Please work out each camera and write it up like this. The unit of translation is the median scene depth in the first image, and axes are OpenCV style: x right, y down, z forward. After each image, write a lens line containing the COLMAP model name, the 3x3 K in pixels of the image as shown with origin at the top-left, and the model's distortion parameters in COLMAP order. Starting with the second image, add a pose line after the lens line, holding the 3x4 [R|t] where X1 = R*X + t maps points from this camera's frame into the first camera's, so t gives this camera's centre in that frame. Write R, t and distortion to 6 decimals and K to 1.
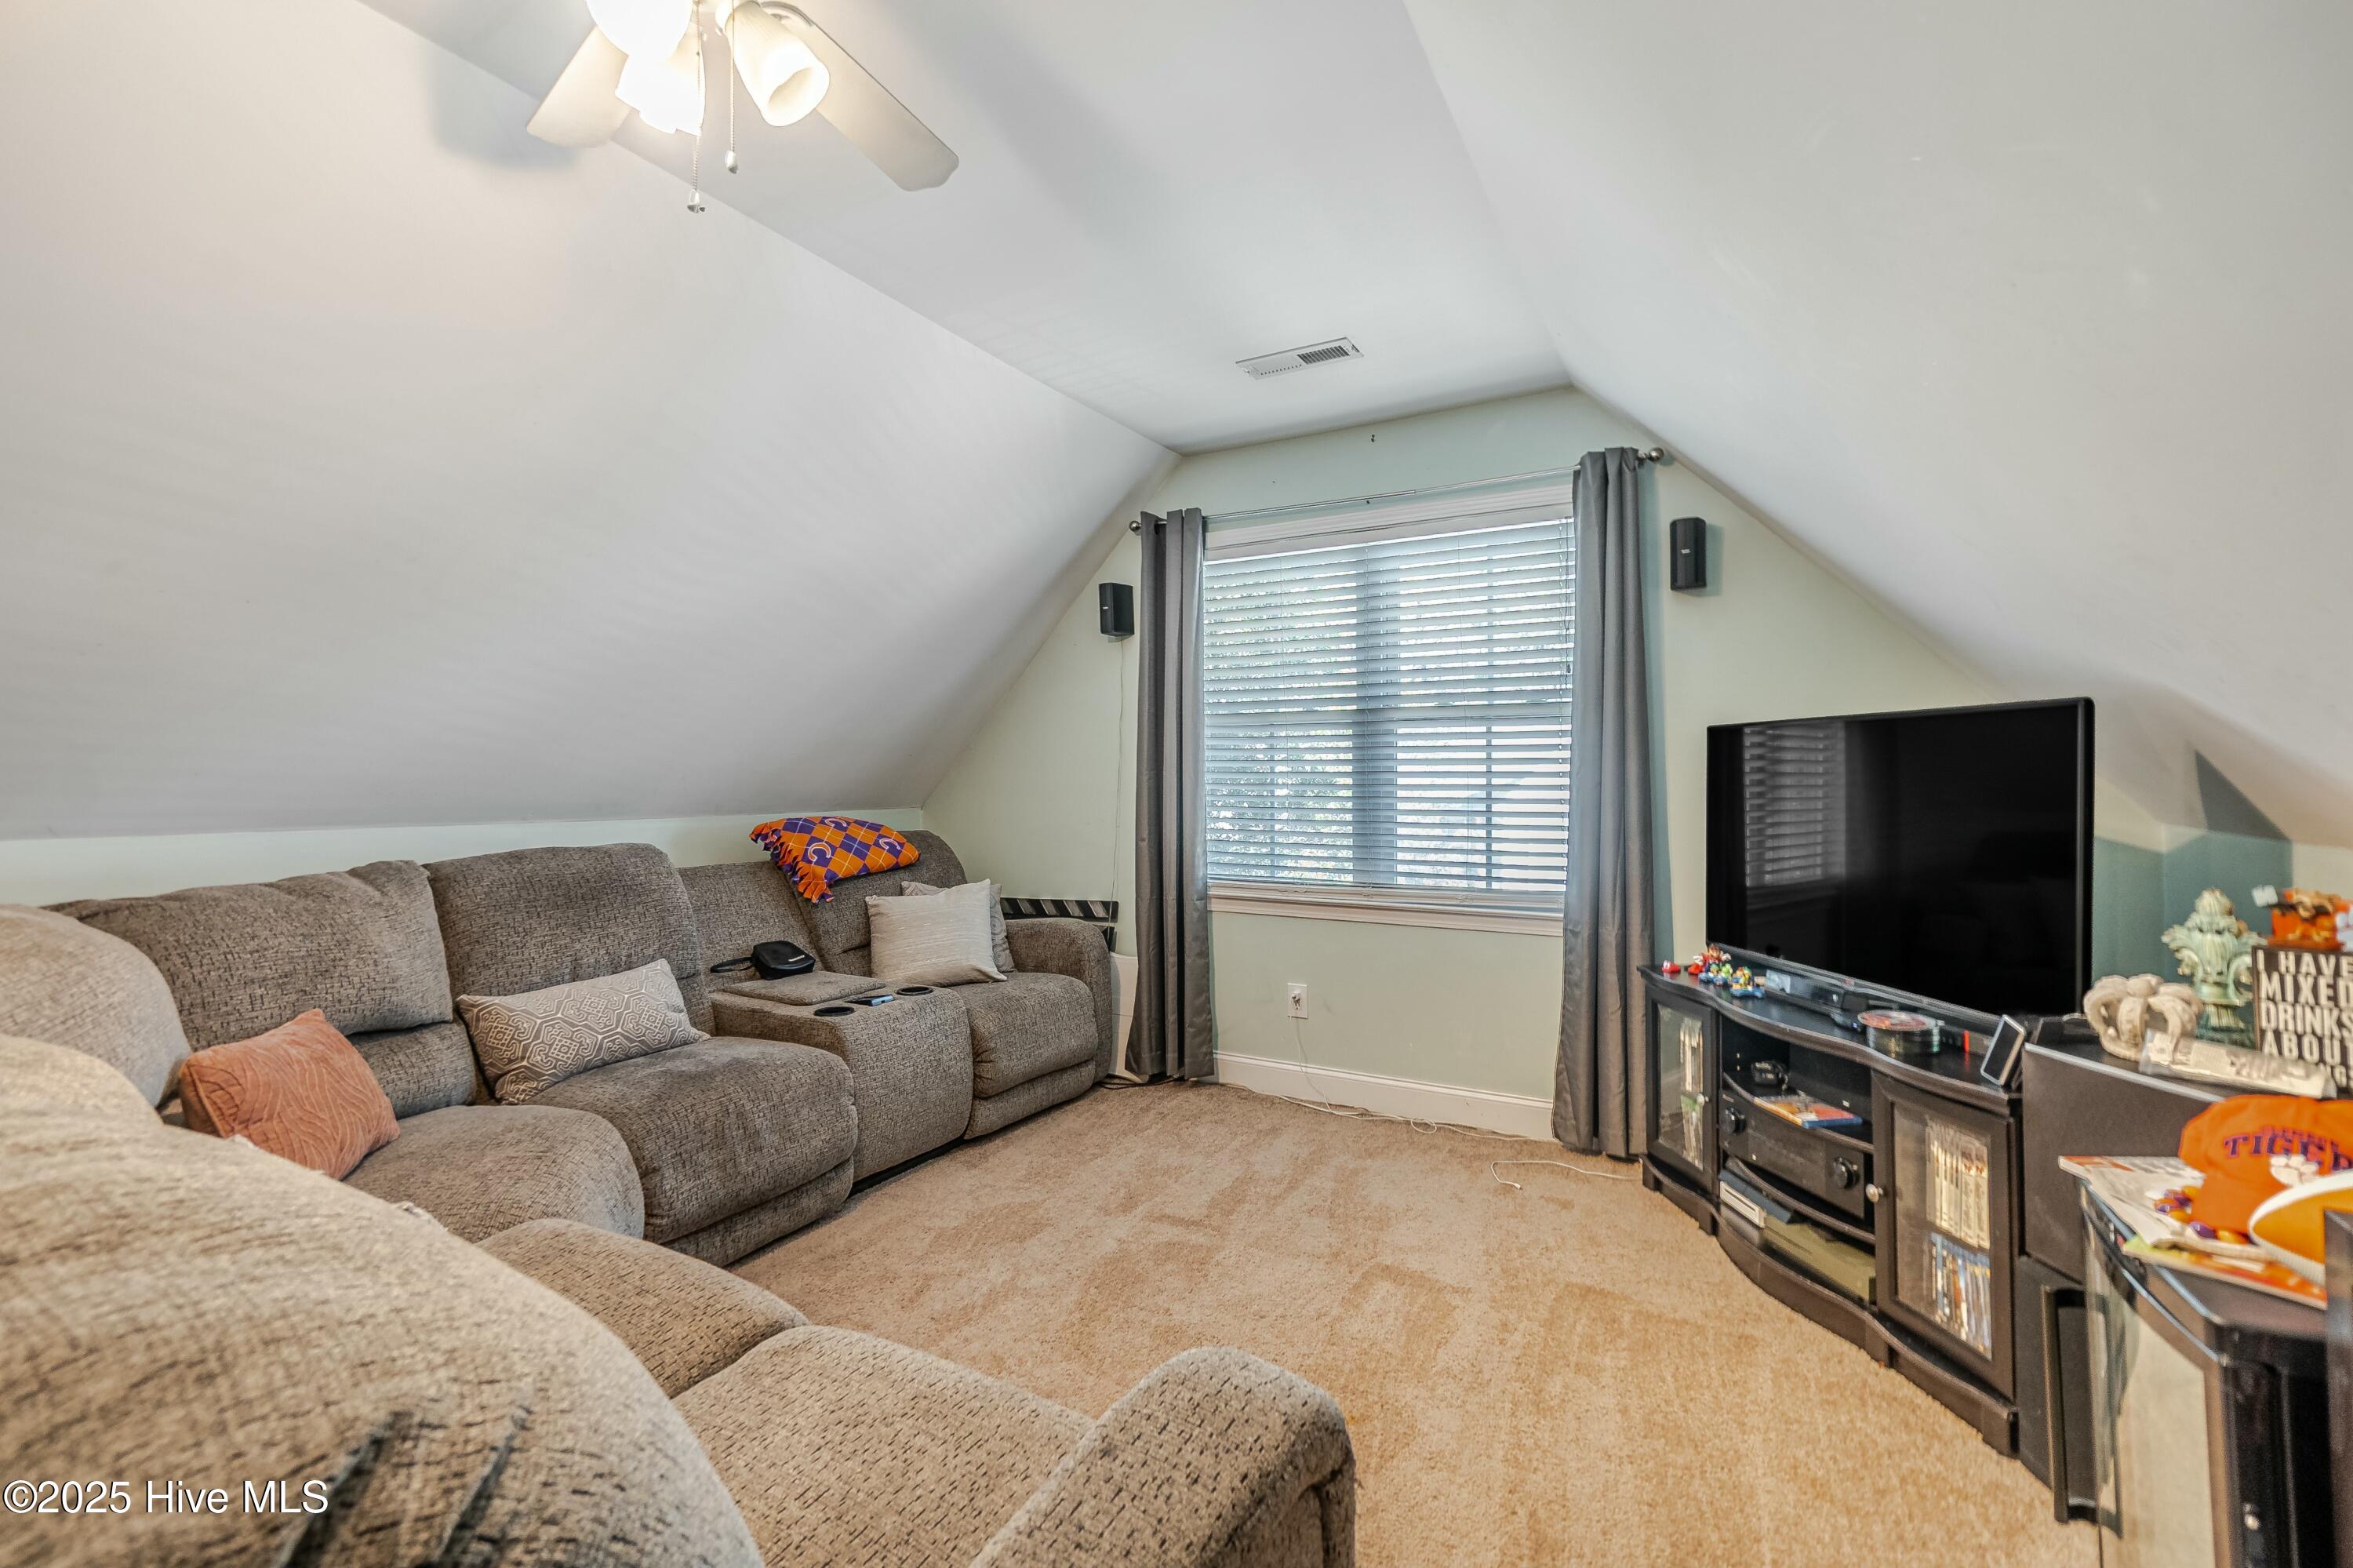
lens RADIAL K [[1021.6, 0, 1168.7], [0, 1021.6, 740.7], [0, 0, 1]] dist [-0.001908, -0.000214]
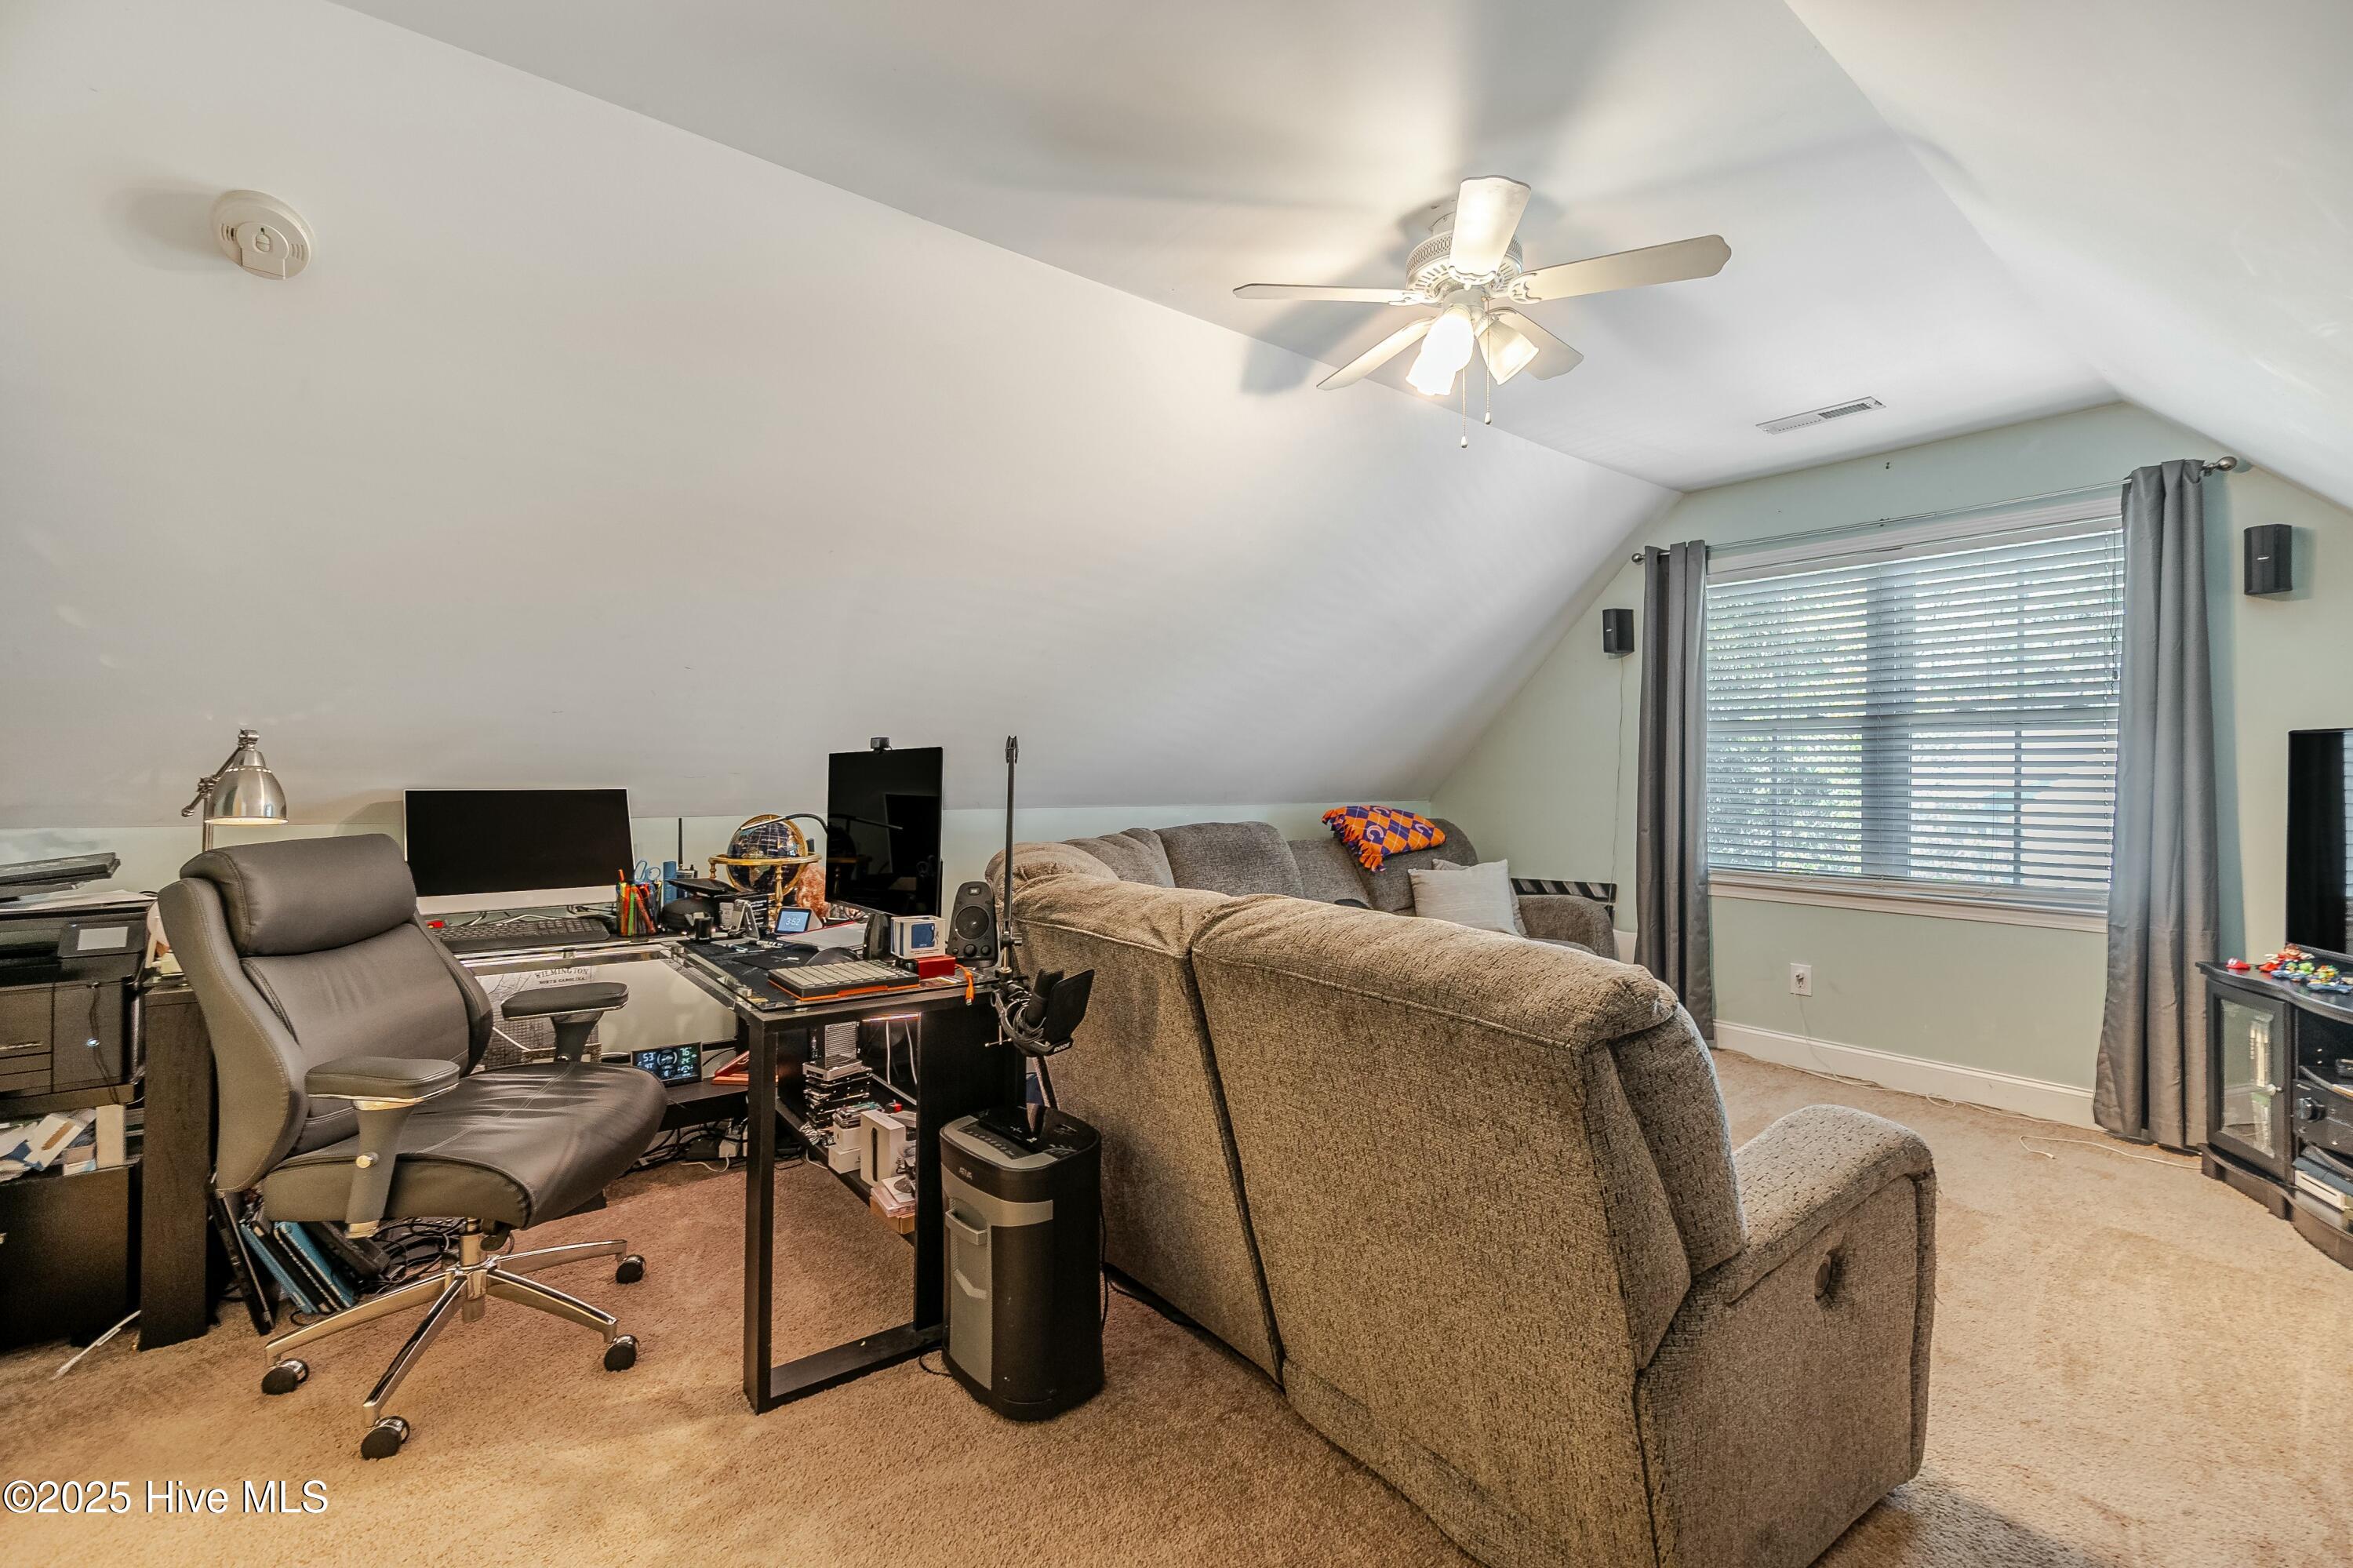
lens RADIAL K [[1011.8, 0, 1176.3], [0, 1011.8, 757.9], [0, 0, 1]] dist [0.000752, 0.001107]
pose [[0.928086, -0.000117, -0.372365, -0.107856], [0.007472, 0.999804, 0.018311, -0.011983], [0.372290, -0.019776, 0.927906, -0.304927]]
